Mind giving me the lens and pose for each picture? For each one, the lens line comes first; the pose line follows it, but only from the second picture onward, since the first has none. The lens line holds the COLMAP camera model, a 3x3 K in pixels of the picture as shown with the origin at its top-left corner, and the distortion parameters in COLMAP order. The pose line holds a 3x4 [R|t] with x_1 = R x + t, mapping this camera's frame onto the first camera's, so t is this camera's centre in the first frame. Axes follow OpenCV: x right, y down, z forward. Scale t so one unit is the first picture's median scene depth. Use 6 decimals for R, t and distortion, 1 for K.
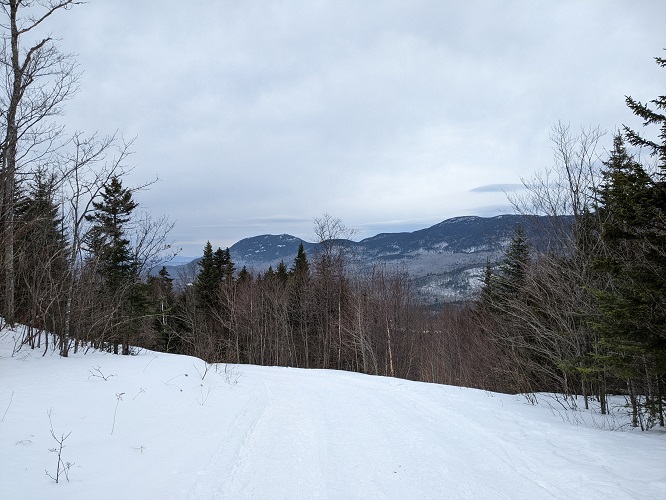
lens RADIAL K [[520.4, 0, 333.0], [0, 520.4, 250.0], [0, 0, 1]] dist [0.001449, -0.064731]
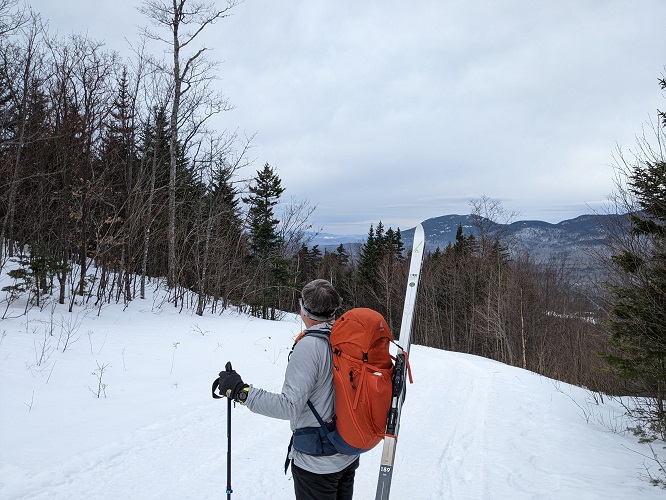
lens RADIAL K [[520.4, 0, 333.0], [0, 520.4, 250.0], [0, 0, 1]] dist [0.001449, -0.064731]
pose [[0.923763, 0.040195, -0.380849, 0.112066], [-0.024656, 0.998656, 0.045593, -0.006349], [0.382170, -0.032726, 0.923513, -0.004662]]
